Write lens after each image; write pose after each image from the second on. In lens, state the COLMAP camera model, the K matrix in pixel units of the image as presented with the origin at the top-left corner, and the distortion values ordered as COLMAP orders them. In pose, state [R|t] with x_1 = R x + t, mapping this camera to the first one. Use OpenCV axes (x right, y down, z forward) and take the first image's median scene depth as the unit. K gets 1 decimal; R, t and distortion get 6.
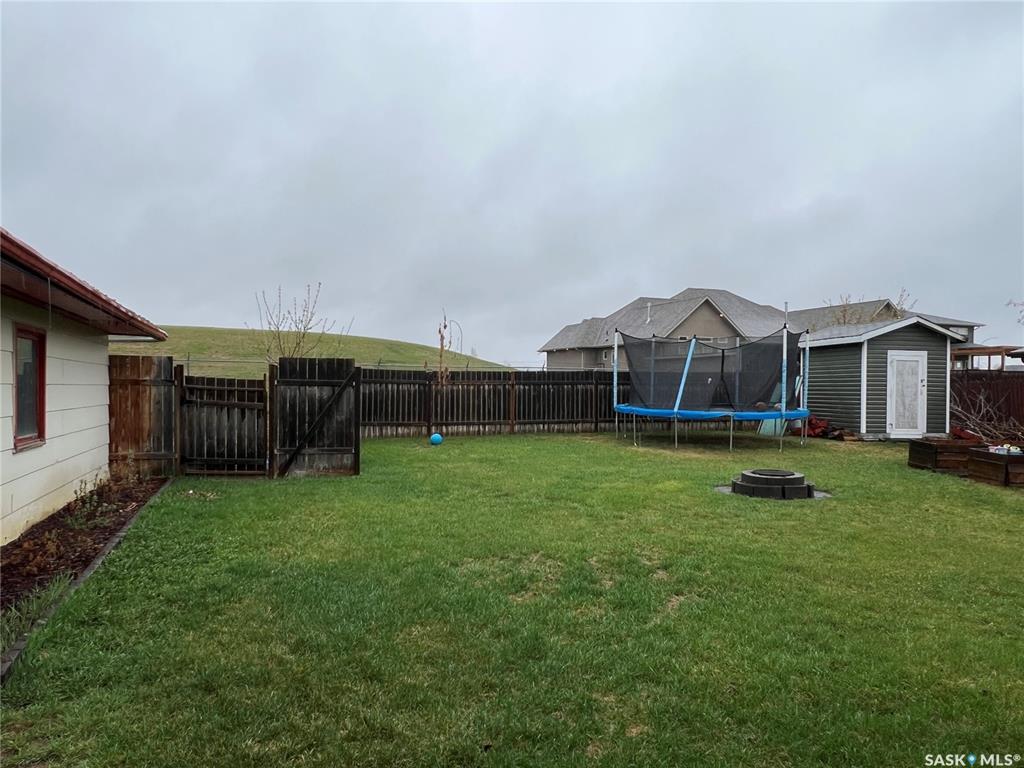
lens RADIAL K [[710.7, 0, 505.0], [0, 710.7, 387.7], [0, 0, 1]] dist [0.021660, -0.001283]
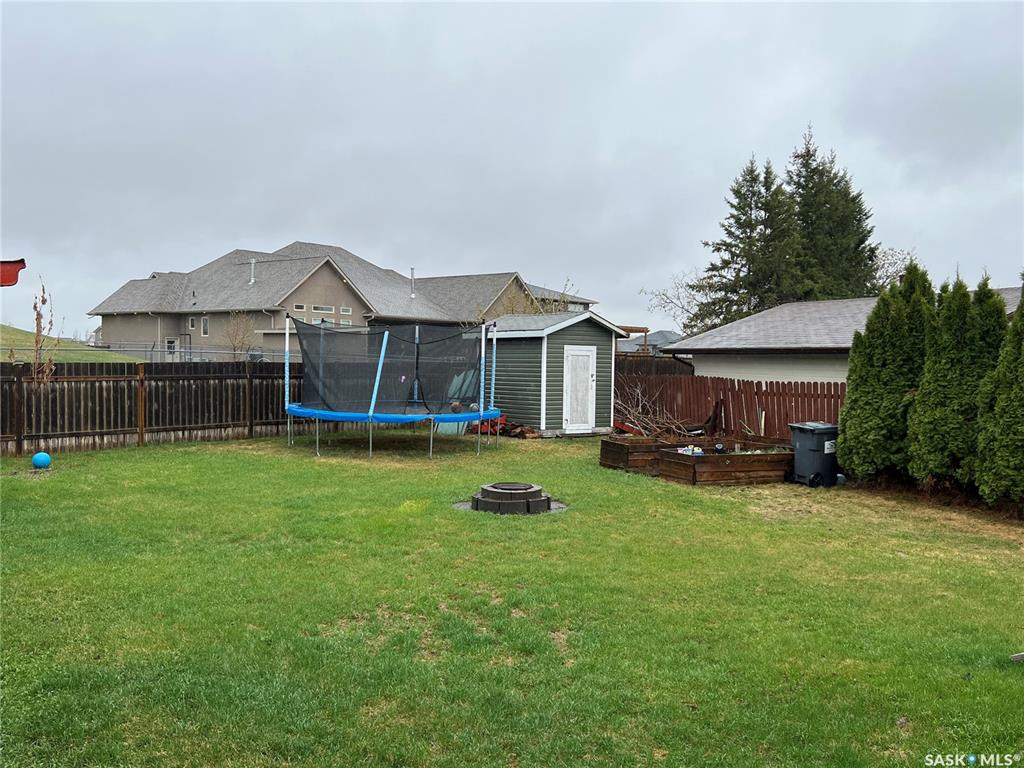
lens RADIAL K [[886.5, 0, 514.3], [0, 886.5, 378.7], [0, 0, 1]] dist [0.075968, -0.036007]
pose [[0.872707, -0.004879, 0.488221, -0.118702], [-0.005094, 0.999805, 0.019098, -0.028364], [-0.488219, -0.019154, 0.872511, -0.029978]]
